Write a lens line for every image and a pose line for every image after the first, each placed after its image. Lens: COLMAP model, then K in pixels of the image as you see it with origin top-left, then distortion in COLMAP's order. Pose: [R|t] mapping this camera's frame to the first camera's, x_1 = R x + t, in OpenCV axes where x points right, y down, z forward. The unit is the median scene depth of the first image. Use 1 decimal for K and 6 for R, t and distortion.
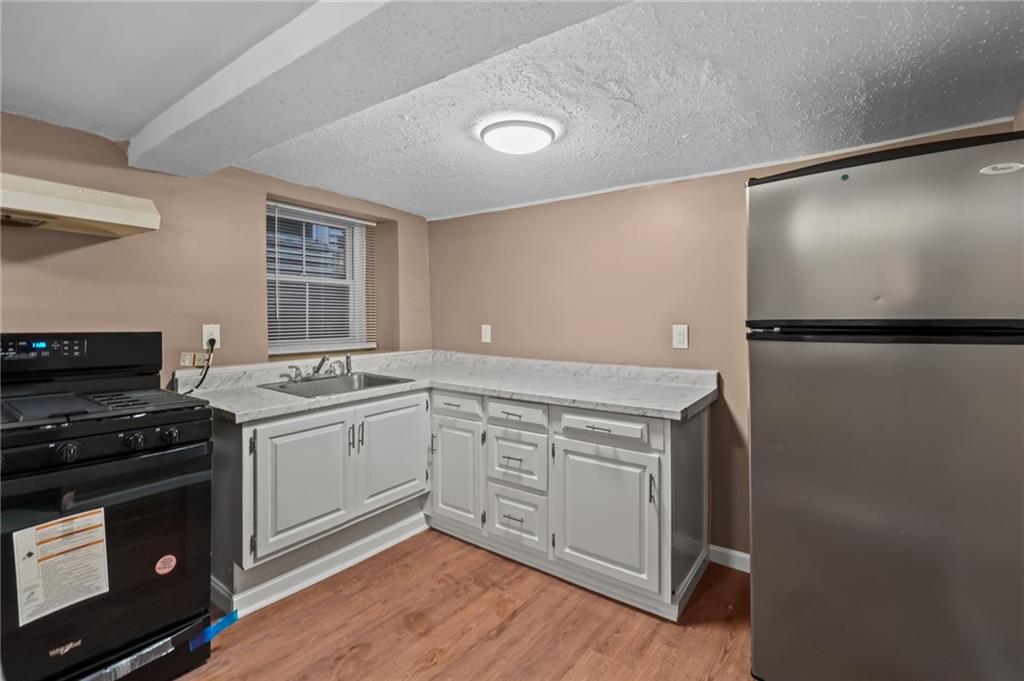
lens RADIAL K [[458.5, 0, 479.2], [0, 458.5, 316.1], [0, 0, 1]] dist [-0.001053, -0.000702]
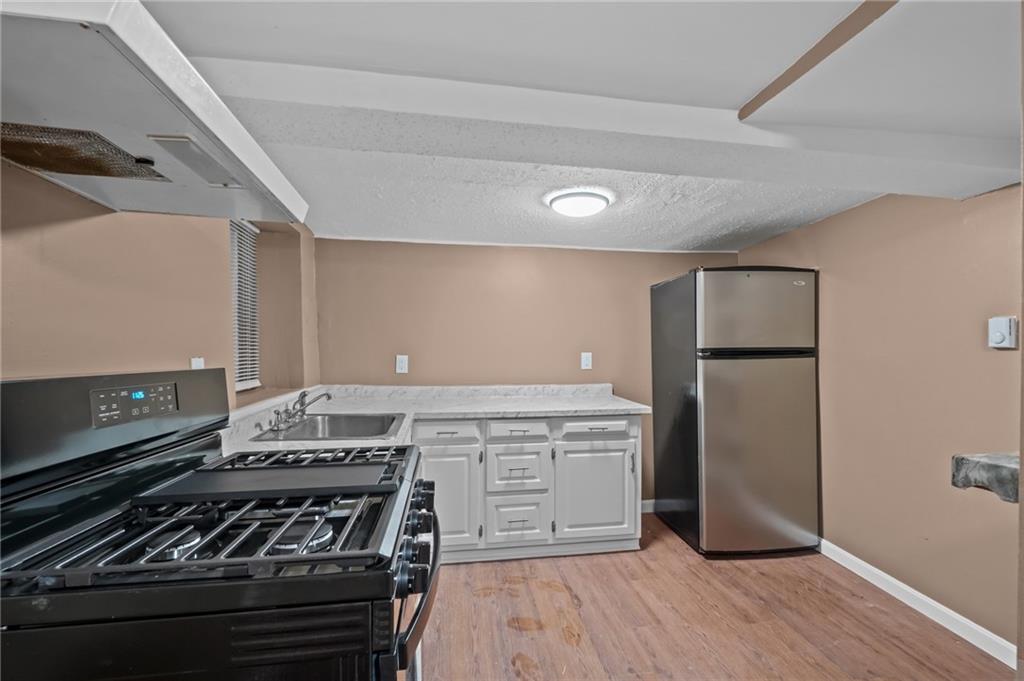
lens RADIAL K [[458.5, 0, 508.1], [0, 458.5, 345.4], [0, 0, 1]] dist [-0.001053, -0.000702]
pose [[0.699834, 0.002664, 0.714301, -0.793905], [0.000772, 0.999990, -0.004486, 0.004078], [-0.714305, 0.003691, 0.699825, 0.212238]]
